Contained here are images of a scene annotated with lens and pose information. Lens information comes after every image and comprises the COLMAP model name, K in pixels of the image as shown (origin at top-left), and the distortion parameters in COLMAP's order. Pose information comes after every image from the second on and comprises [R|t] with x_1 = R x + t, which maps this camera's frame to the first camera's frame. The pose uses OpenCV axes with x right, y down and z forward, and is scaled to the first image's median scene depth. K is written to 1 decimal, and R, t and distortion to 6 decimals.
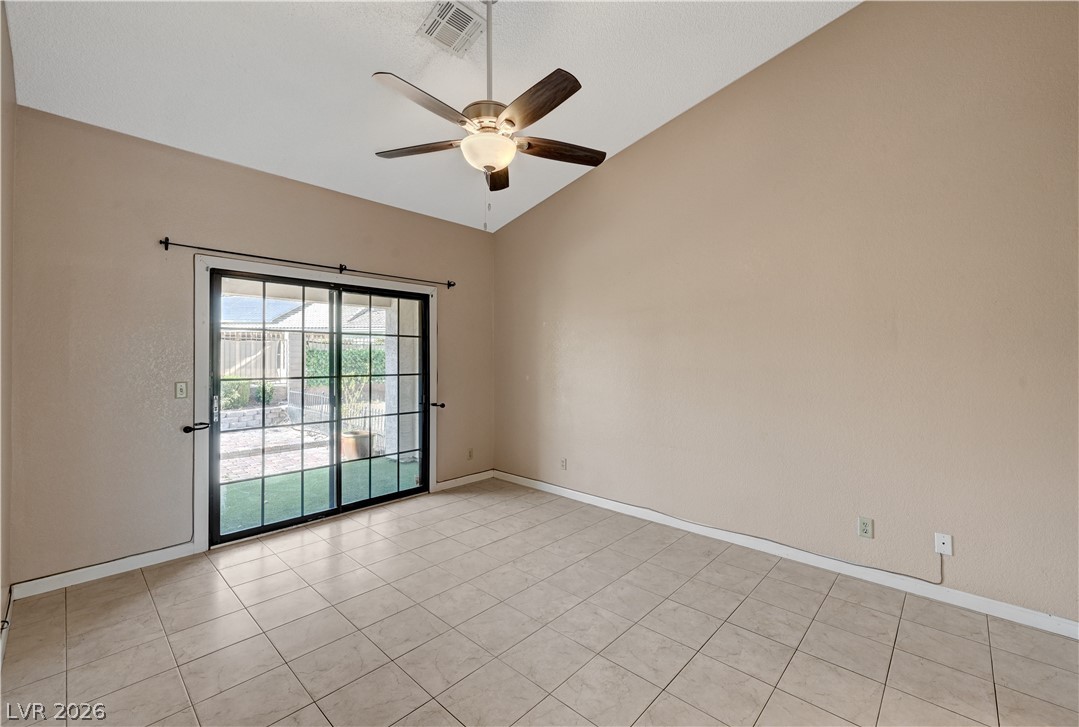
lens RADIAL K [[445.3, 0, 546.4], [0, 445.3, 361.7], [0, 0, 1]] dist [0.002768, 0.000183]
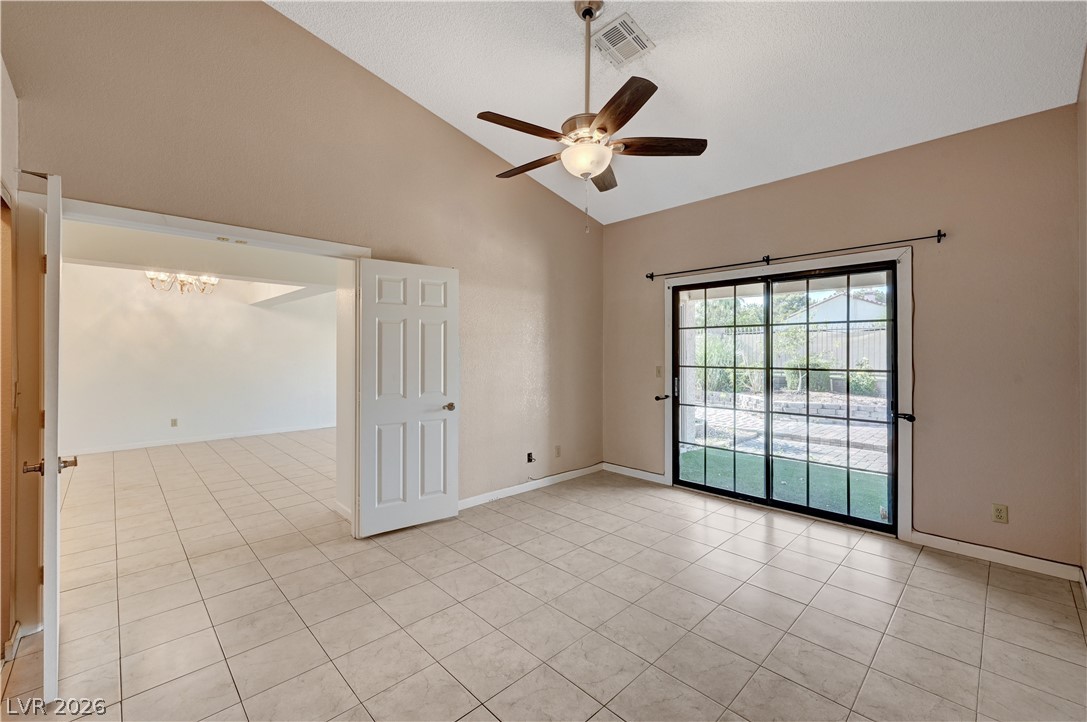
lens RADIAL K [[452.6, 0, 551.4], [0, 452.6, 355.2], [0, 0, 1]] dist [0.002328, 0.001528]
pose [[-0.048590, 0.009390, -0.998775, 0.665865], [-0.002438, 0.999952, 0.009519, -0.005573], [0.998816, 0.002897, -0.048565, 0.657702]]
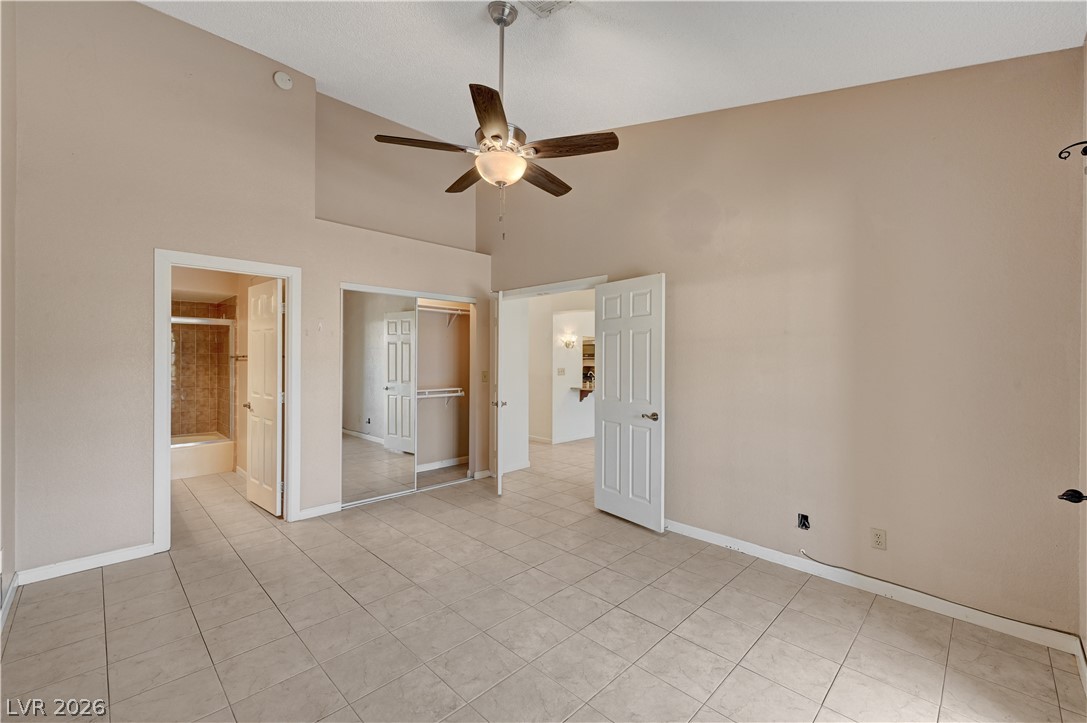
lens RADIAL K [[452.6, 0, 539.6], [0, 452.6, 360.2], [0, 0, 1]] dist [0.002328, 0.001528]
pose [[-0.998851, -0.003313, 0.047799, -0.190174], [-0.003249, 0.999994, 0.001424, -0.002820], [-0.047804, 0.001267, -0.998856, 1.431096]]
